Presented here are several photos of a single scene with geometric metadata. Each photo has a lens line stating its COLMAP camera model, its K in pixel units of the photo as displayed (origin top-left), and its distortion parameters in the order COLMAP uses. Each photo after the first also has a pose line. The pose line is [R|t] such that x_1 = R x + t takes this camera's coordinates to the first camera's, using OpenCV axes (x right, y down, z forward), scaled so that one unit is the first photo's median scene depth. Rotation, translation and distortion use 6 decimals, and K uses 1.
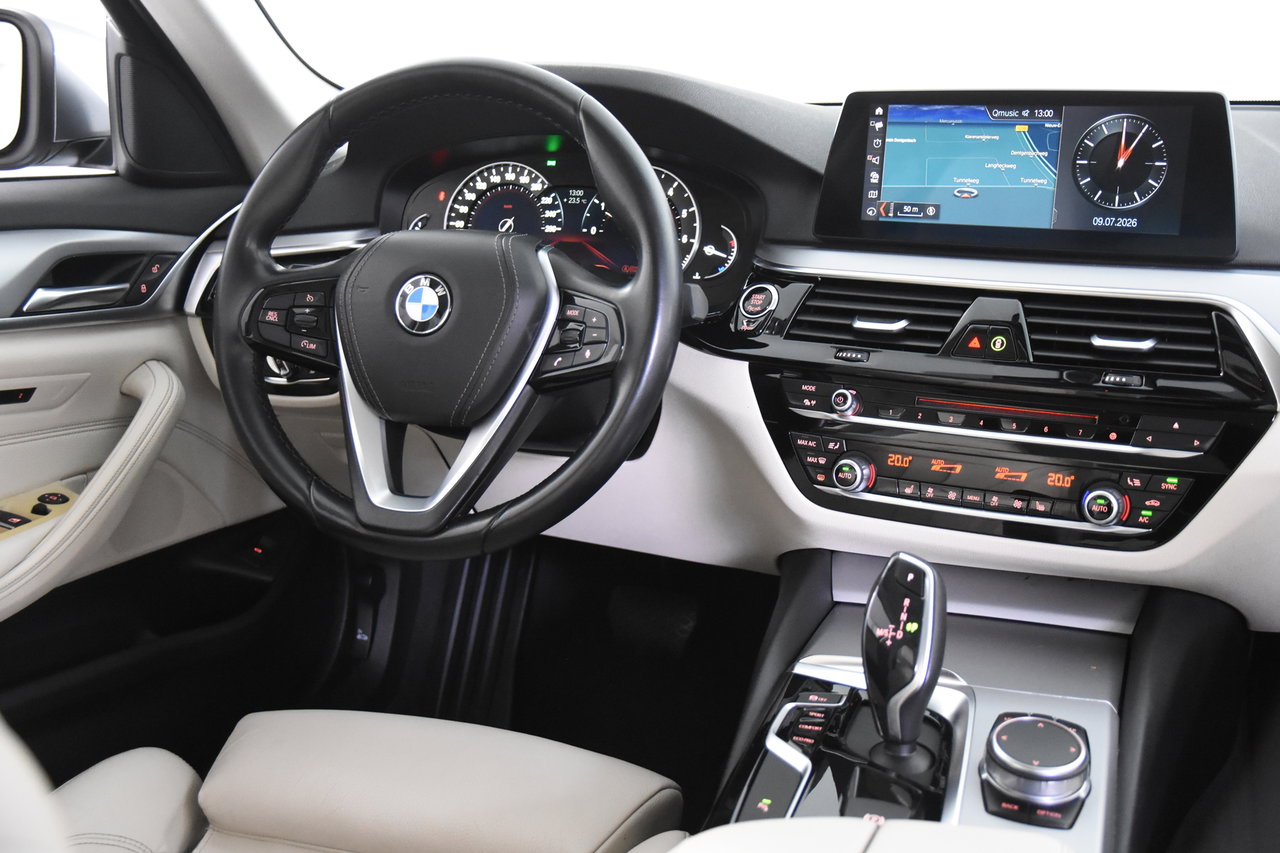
lens RADIAL K [[1498.9, 0, 634.8], [0, 1498.9, 430.0], [0, 0, 1]] dist [0.024868, 0.000000]
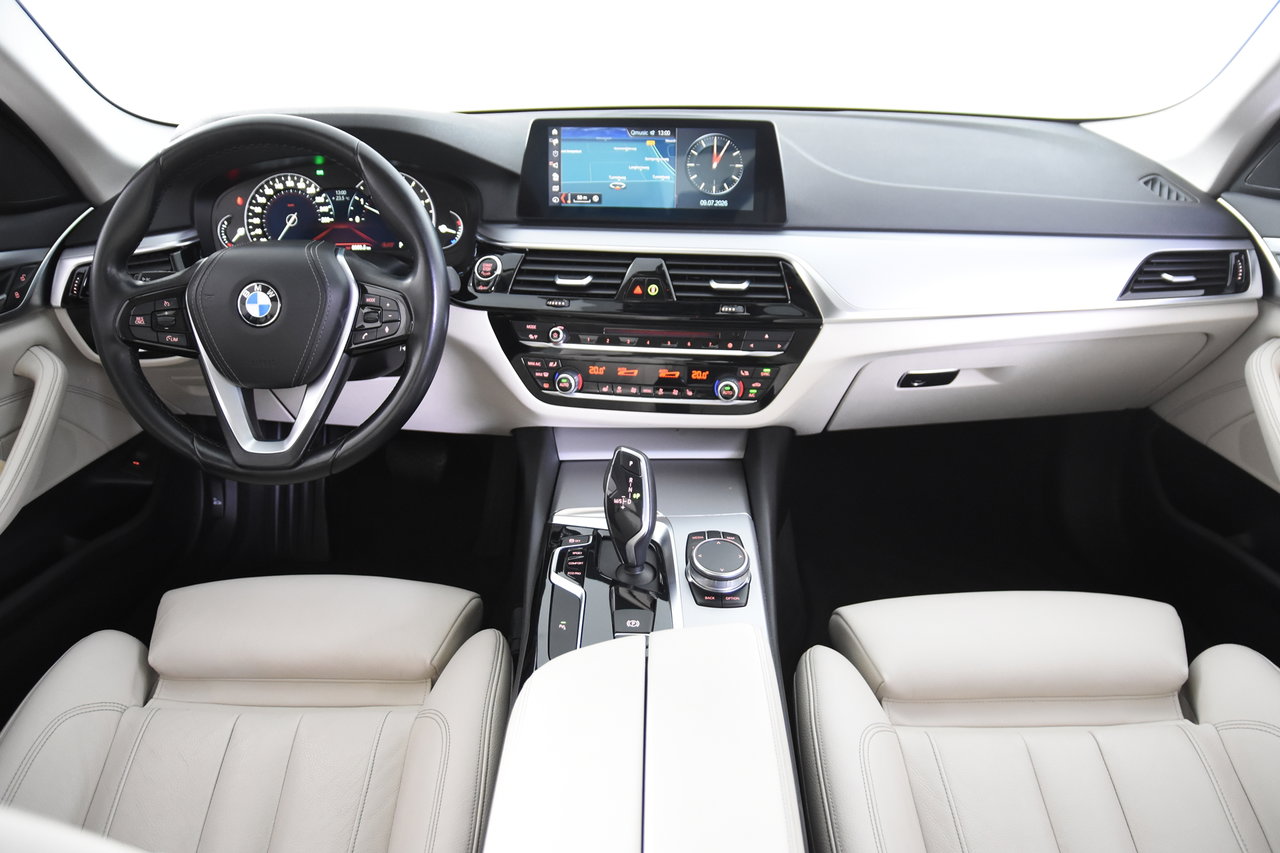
lens RADIAL K [[955.2, 0, 642.0], [0, 955.2, 427.3], [0, 0, 1]] dist [-0.118514, 0.101321]
pose [[0.944534, -0.141822, 0.296212, -0.075388], [0.086313, 0.977442, 0.192760, -0.103180], [-0.316868, -0.156501, 0.935469, 0.058432]]
